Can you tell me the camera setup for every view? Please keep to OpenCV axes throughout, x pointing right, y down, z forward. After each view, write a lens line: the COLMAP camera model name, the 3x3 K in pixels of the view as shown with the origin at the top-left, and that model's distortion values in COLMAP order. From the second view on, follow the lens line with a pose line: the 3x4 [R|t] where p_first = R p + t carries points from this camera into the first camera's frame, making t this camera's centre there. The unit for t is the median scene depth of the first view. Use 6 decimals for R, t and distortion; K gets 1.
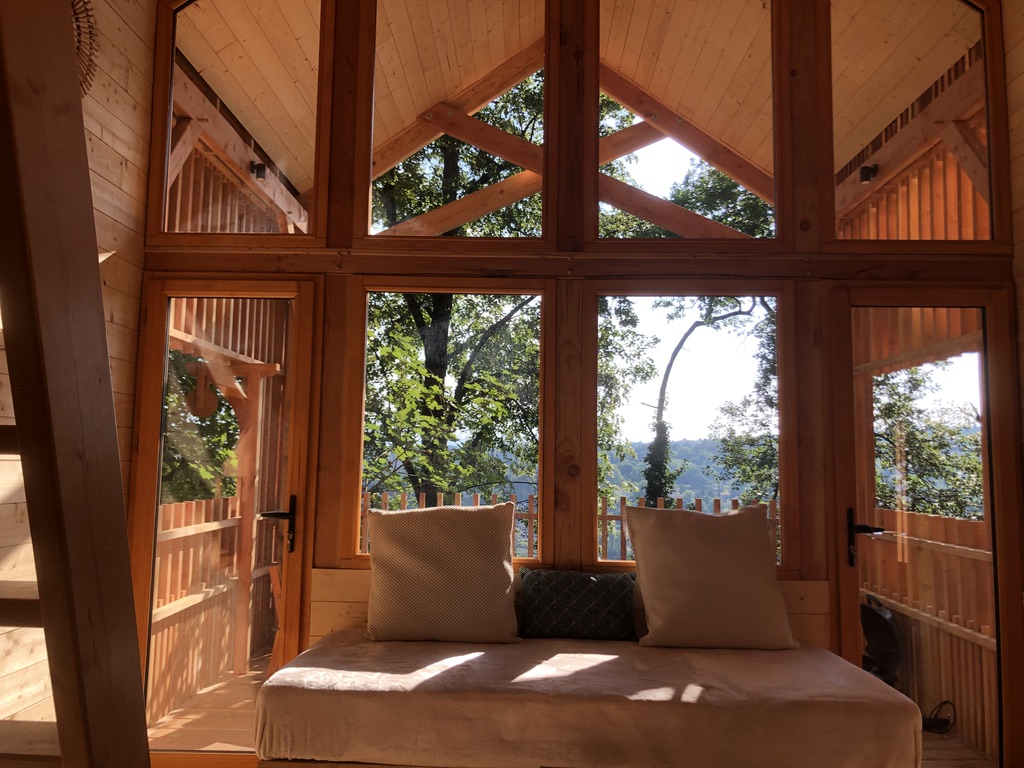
lens RADIAL K [[834.3, 0, 503.1], [0, 834.3, 380.0], [0, 0, 1]] dist [0.049249, -0.054803]
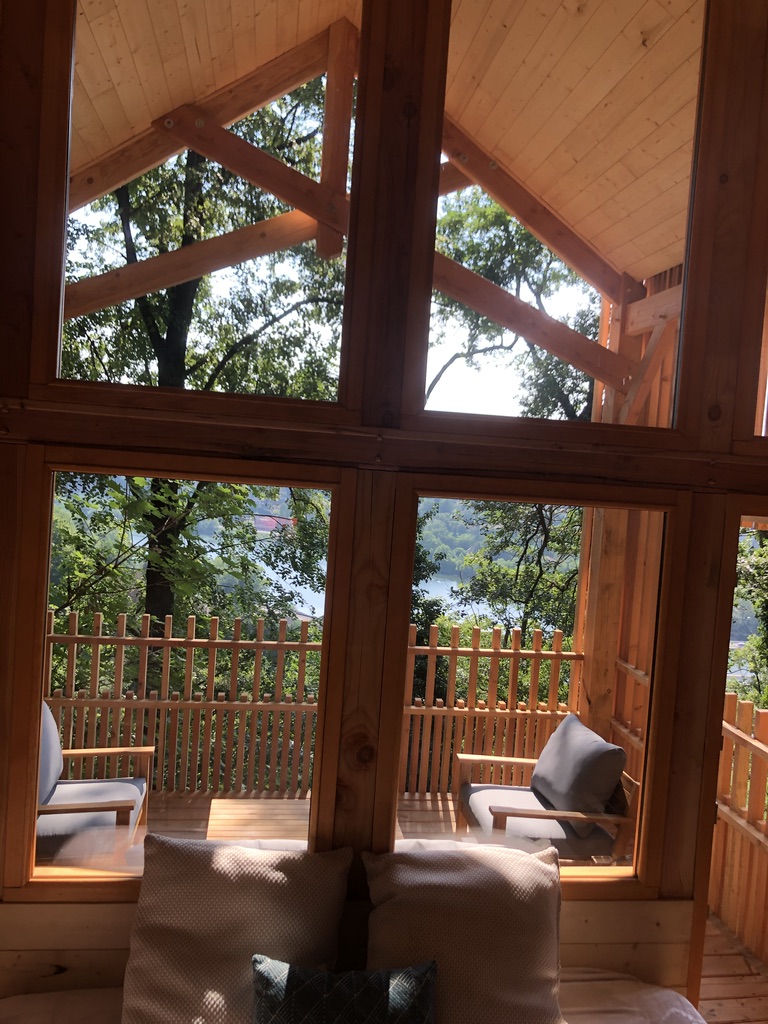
lens RADIAL K [[834.3, 0, 381.2], [0, 834.3, 506.7], [0, 0, 1]] dist [0.049249, -0.054803]
pose [[0.984988, 0.040894, 0.167711, -0.024338], [-0.066637, 0.986305, 0.150871, -0.176131], [-0.159245, -0.159782, 0.974223, 0.321319]]
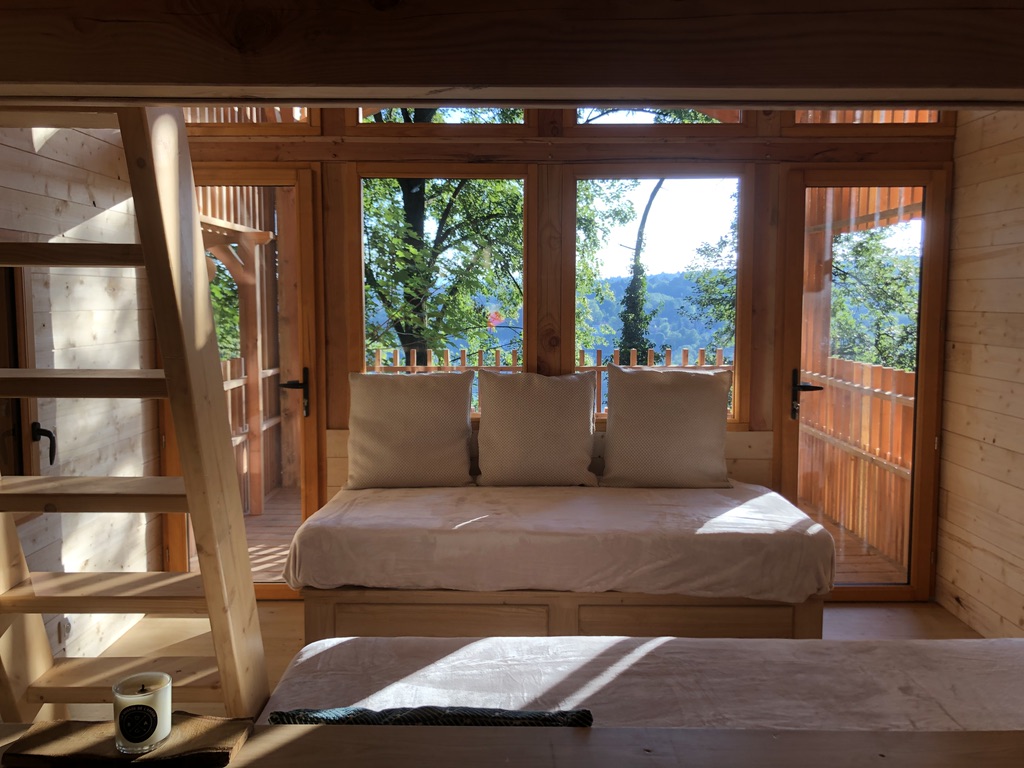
lens RADIAL K [[834.3, 0, 504.6], [0, 834.3, 365.0], [0, 0, 1]] dist [0.049249, -0.054803]
pose [[0.999522, -0.018465, 0.024777, -0.009458], [0.013784, 0.984058, 0.177314, -0.053166], [-0.027656, -0.176888, 0.983842, -0.098370]]
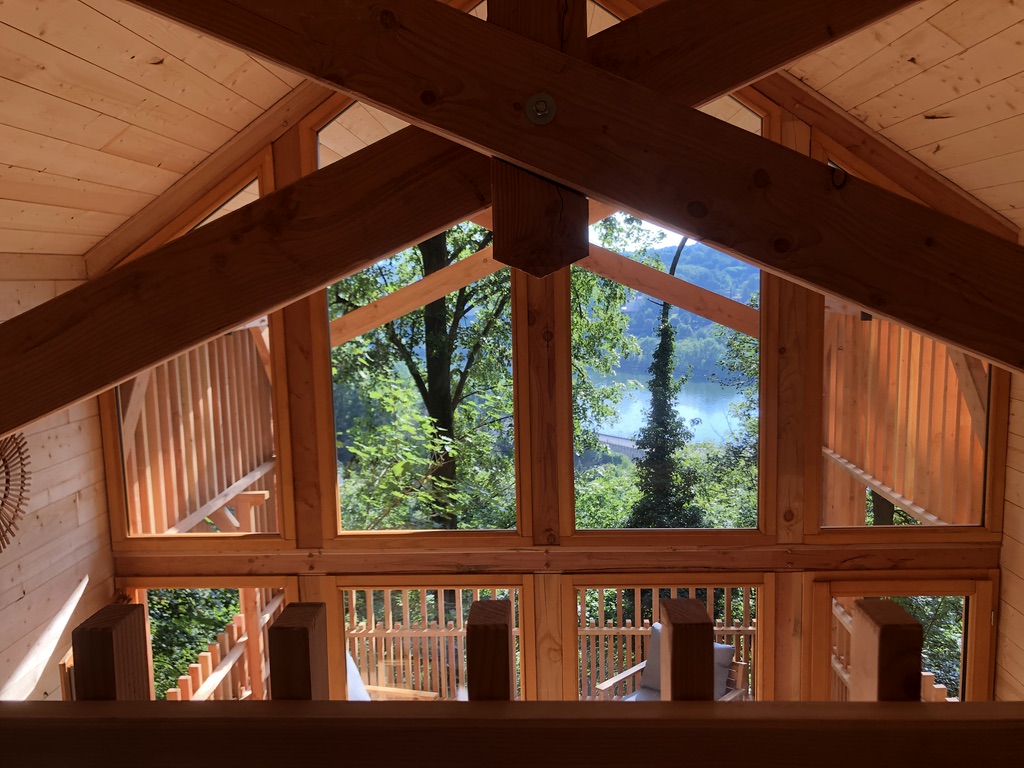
lens RADIAL K [[834.3, 0, 509.0], [0, 834.3, 393.2], [0, 0, 1]] dist [0.049249, -0.054803]
pose [[0.998981, -0.043128, -0.013325, 0.052523], [0.045055, 0.970793, 0.235651, -0.513125], [0.002772, -0.236011, 0.971746, 0.087015]]
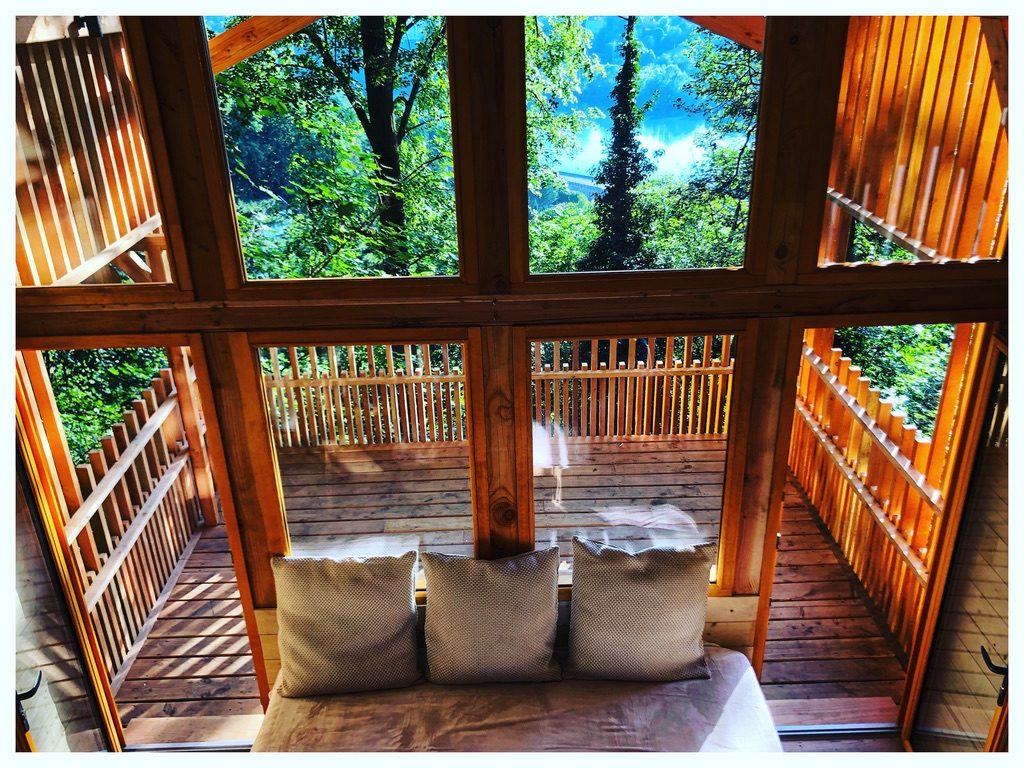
lens RADIAL K [[827.7, 0, 498.8], [0, 827.7, 373.7], [0, 0, 1]] dist [0.046457, -0.015899]
pose [[0.998129, -0.059930, 0.012144, 0.063749], [0.045754, 0.863729, 0.501875, -0.455001], [-0.040567, -0.500380, 0.864855, 0.233480]]
